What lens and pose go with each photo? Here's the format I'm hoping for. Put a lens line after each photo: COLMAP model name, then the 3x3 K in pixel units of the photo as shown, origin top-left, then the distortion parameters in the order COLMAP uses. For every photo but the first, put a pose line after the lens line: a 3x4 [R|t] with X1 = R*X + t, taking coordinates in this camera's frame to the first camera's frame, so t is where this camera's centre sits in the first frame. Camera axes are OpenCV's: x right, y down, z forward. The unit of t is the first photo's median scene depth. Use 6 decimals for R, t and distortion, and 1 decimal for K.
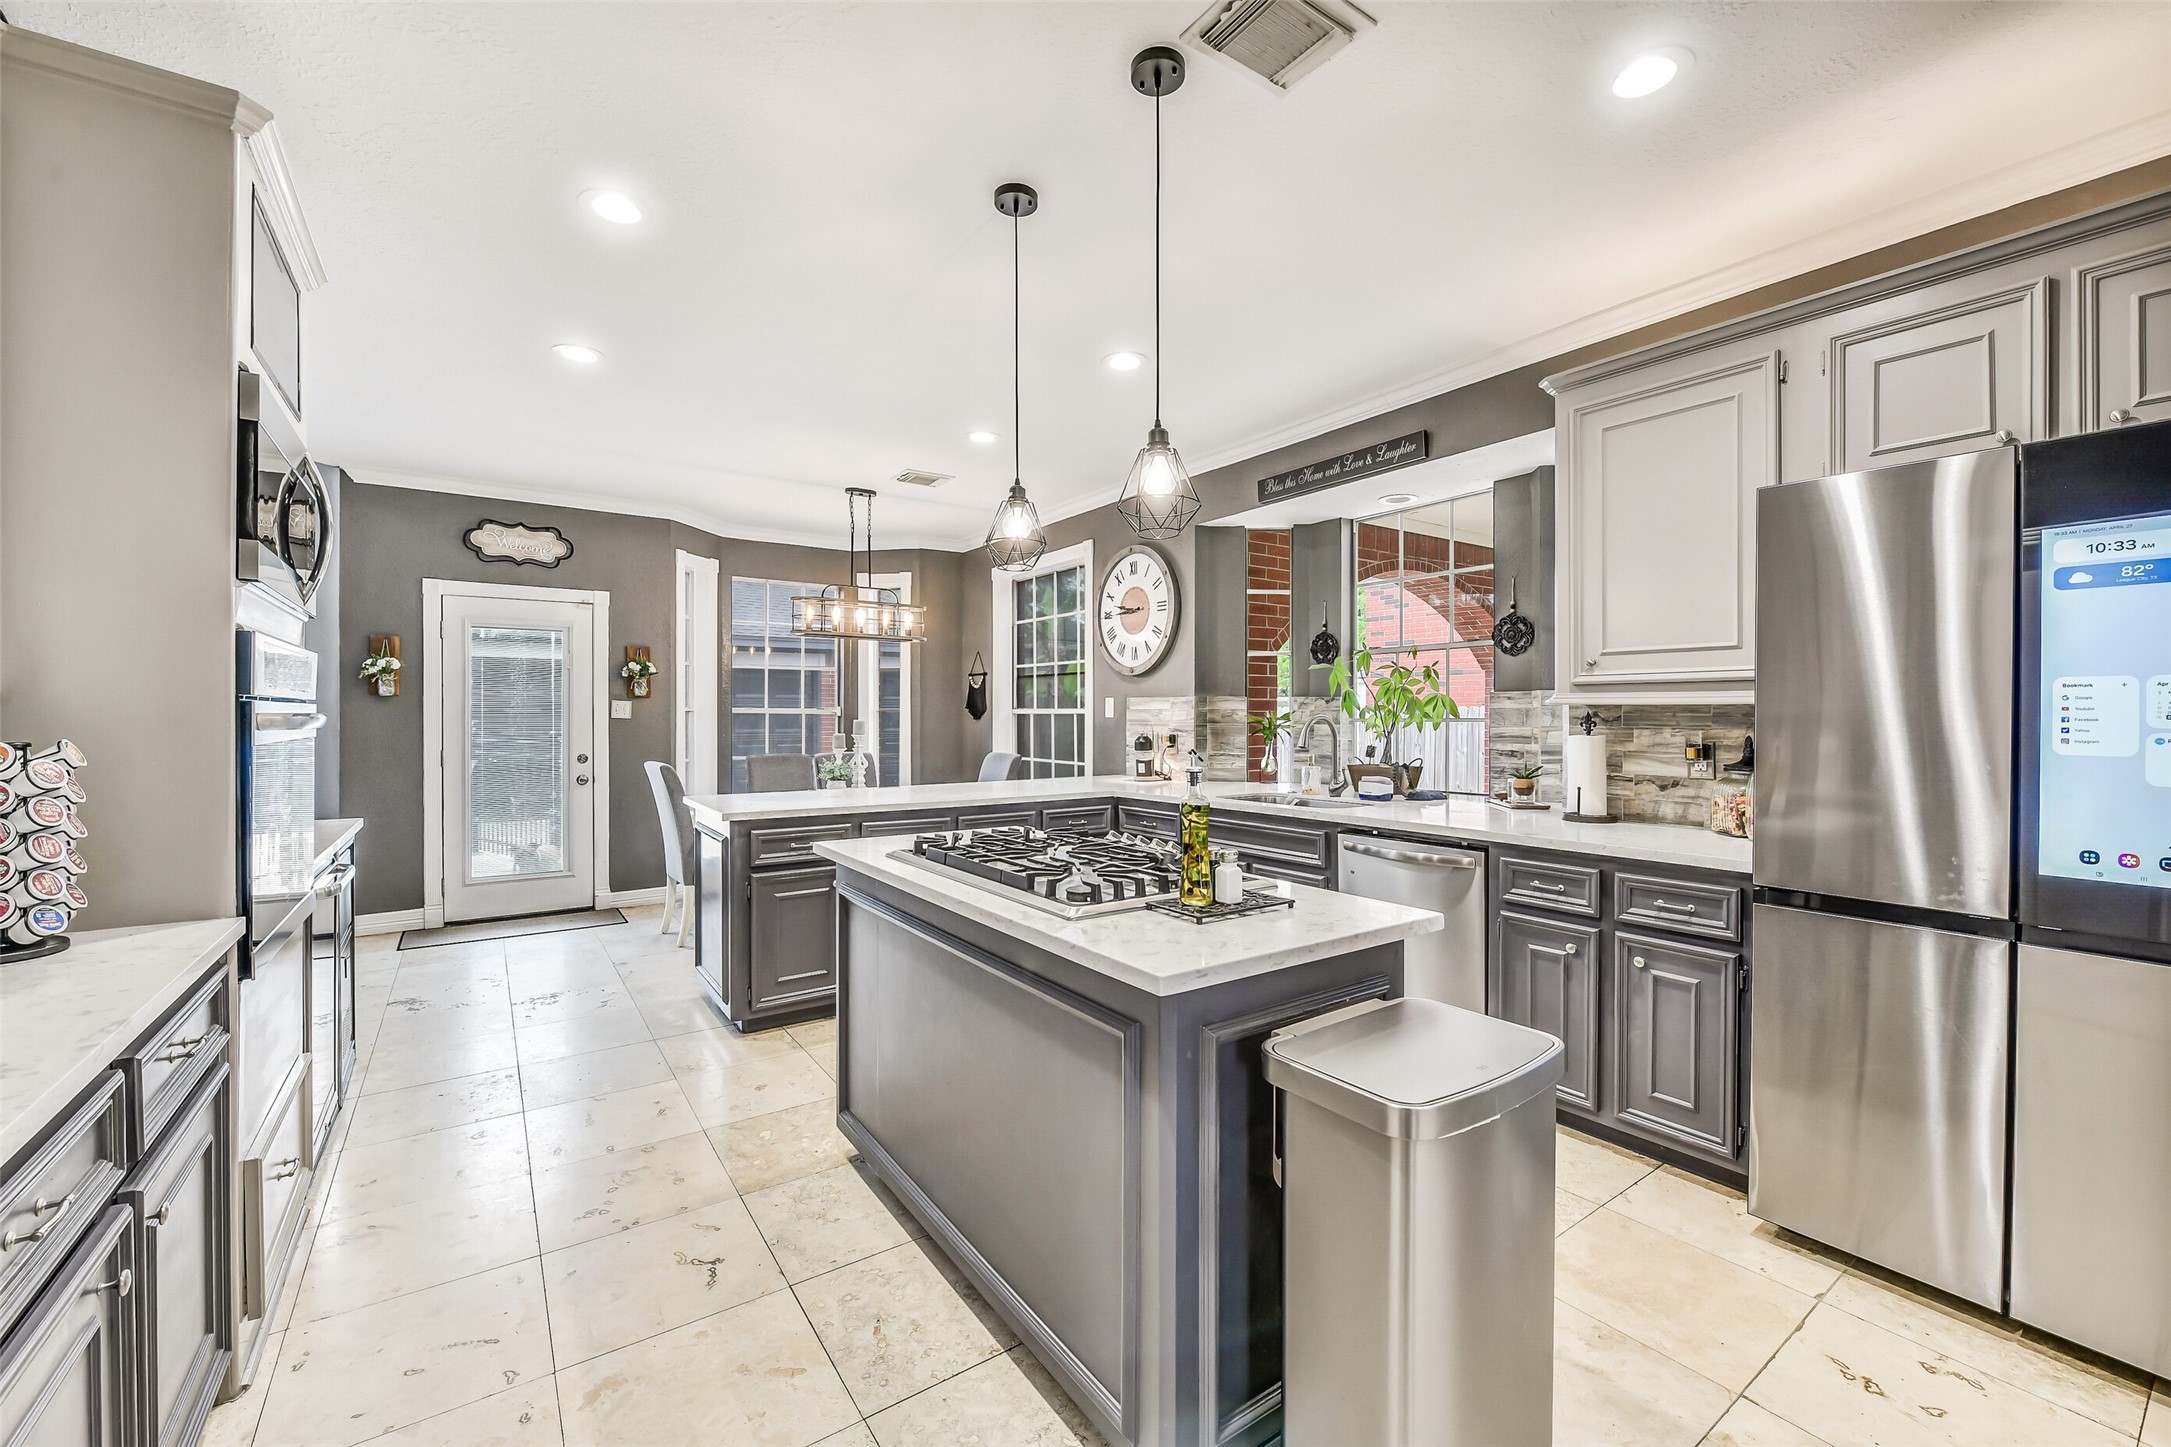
lens RADIAL K [[875.0, 0, 1070.0], [0, 875.0, 714.9], [0, 0, 1]] dist [-0.002285, -0.001232]
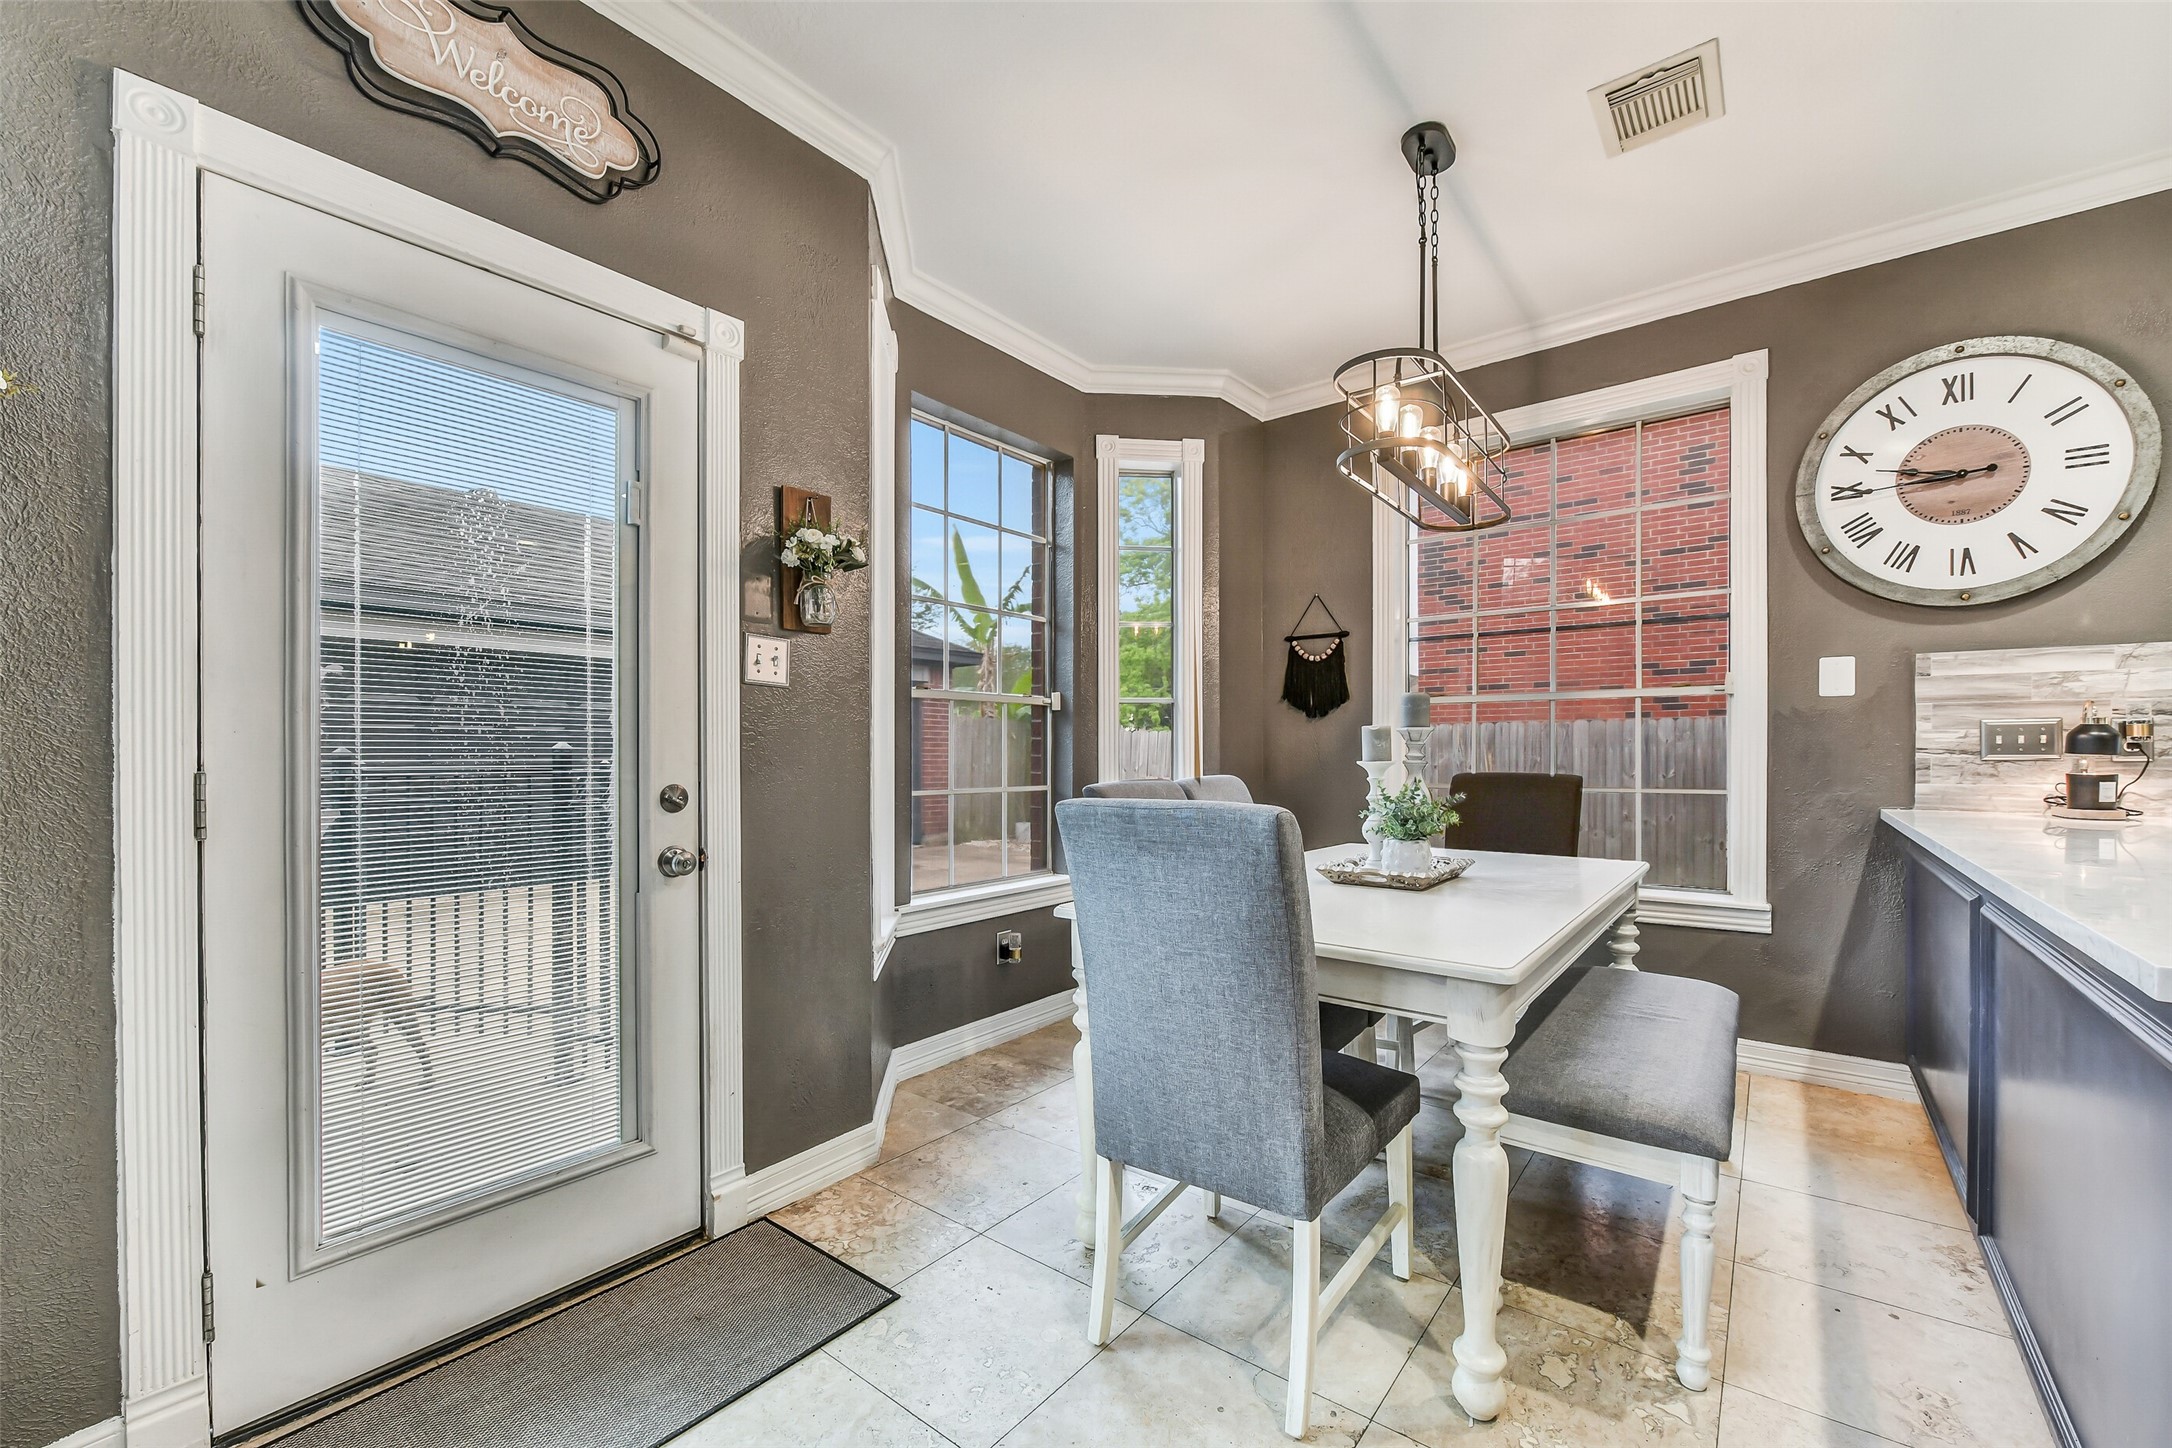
lens RADIAL K [[875.4, 0, 1078.7], [0, 875.4, 751.2], [0, 0, 1]] dist [-0.002285, -0.001232]
pose [[0.955812, -0.002955, 0.293964, -0.520181], [0.002159, 0.999993, 0.003035, 0.031768], [-0.293971, -0.002266, 0.955812, 0.646932]]
